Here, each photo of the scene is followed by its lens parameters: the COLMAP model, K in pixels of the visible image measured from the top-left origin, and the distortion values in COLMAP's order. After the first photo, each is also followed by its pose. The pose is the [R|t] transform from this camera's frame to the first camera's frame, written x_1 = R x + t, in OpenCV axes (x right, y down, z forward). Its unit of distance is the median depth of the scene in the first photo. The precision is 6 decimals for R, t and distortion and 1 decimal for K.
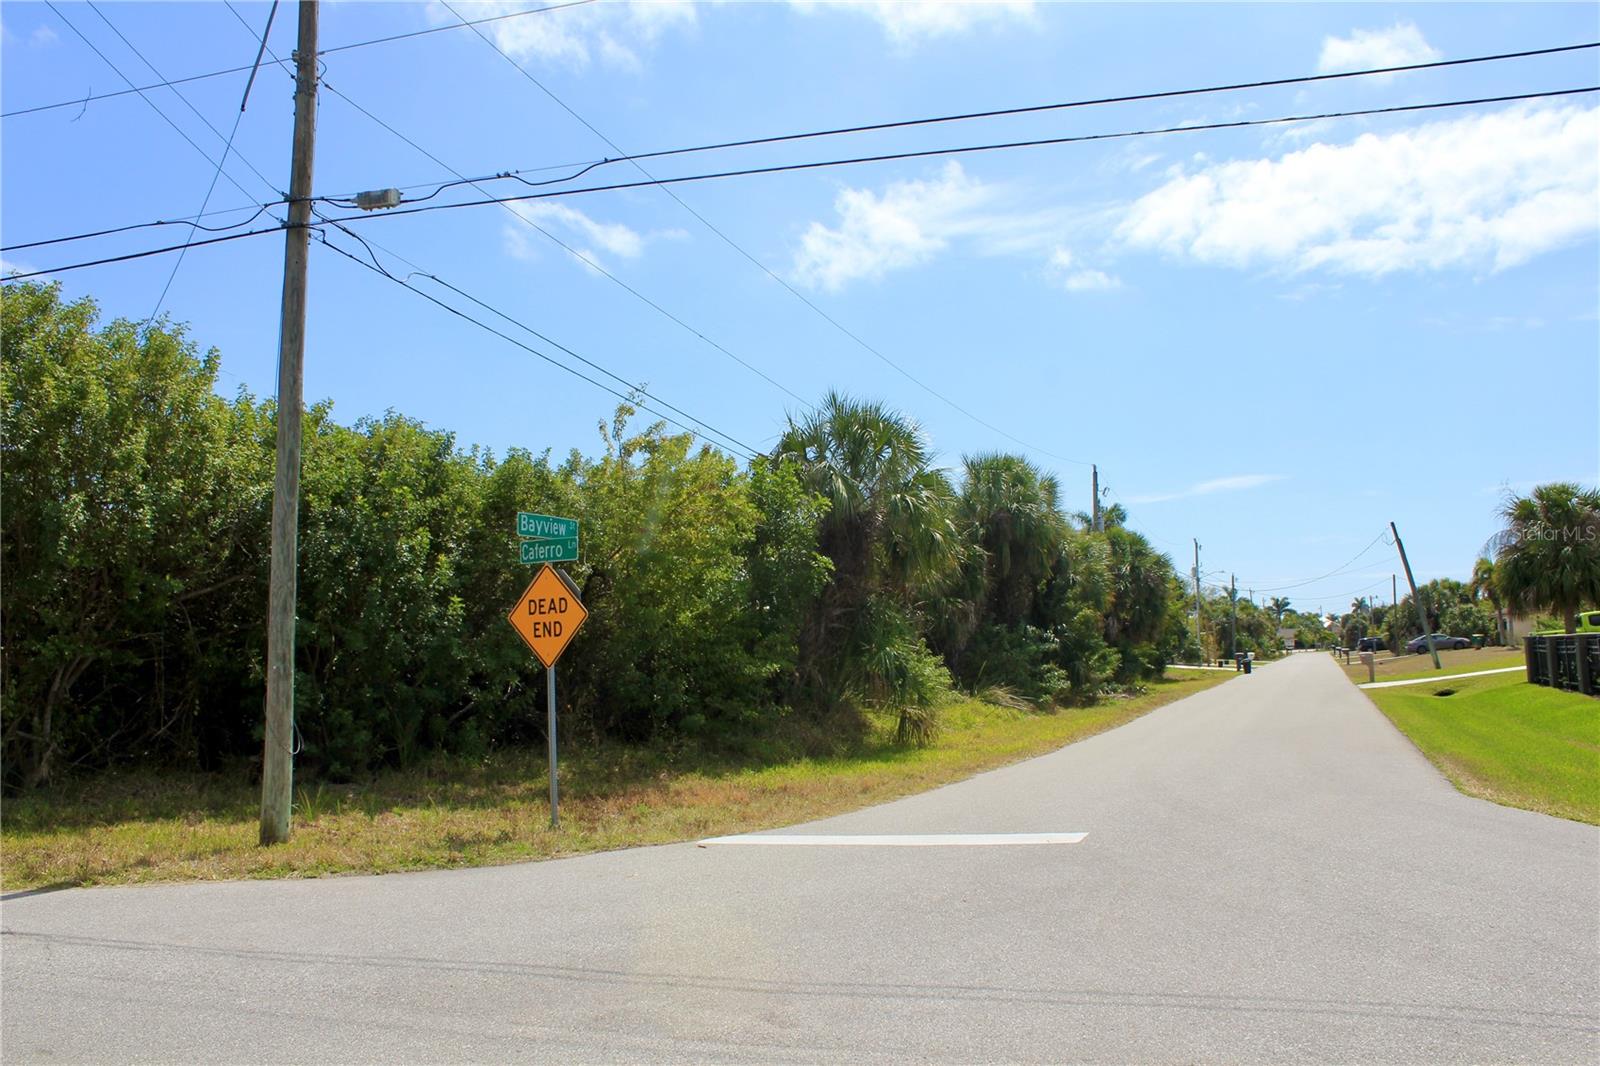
lens RADIAL K [[1336.0, 0, 779.2], [0, 1336.0, 528.4], [0, 0, 1]] dist [-0.171757, 0.142200]
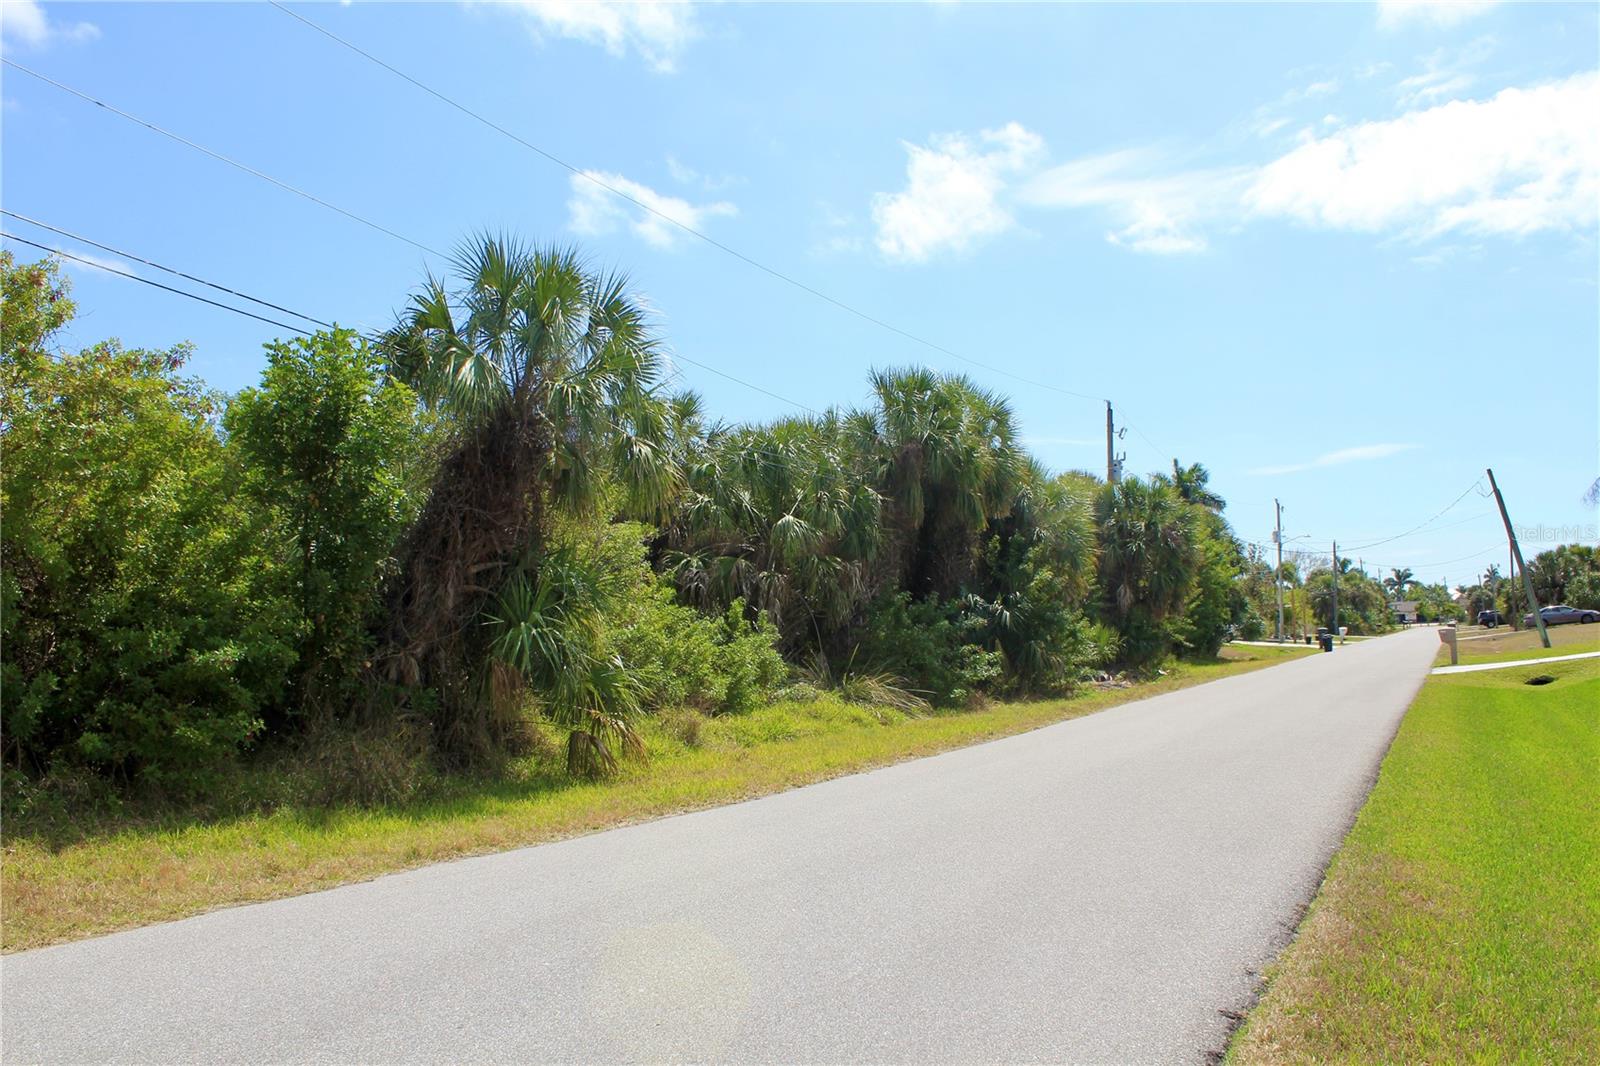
lens RADIAL K [[1335.4, 0, 790.4], [0, 1335.4, 542.6], [0, 0, 1]] dist [-0.171856, 0.143765]
pose [[0.996367, -0.010978, -0.084452, 0.138144], [0.013309, 0.999545, 0.027084, 0.019306], [0.084116, -0.028109, 0.996059, 0.205244]]
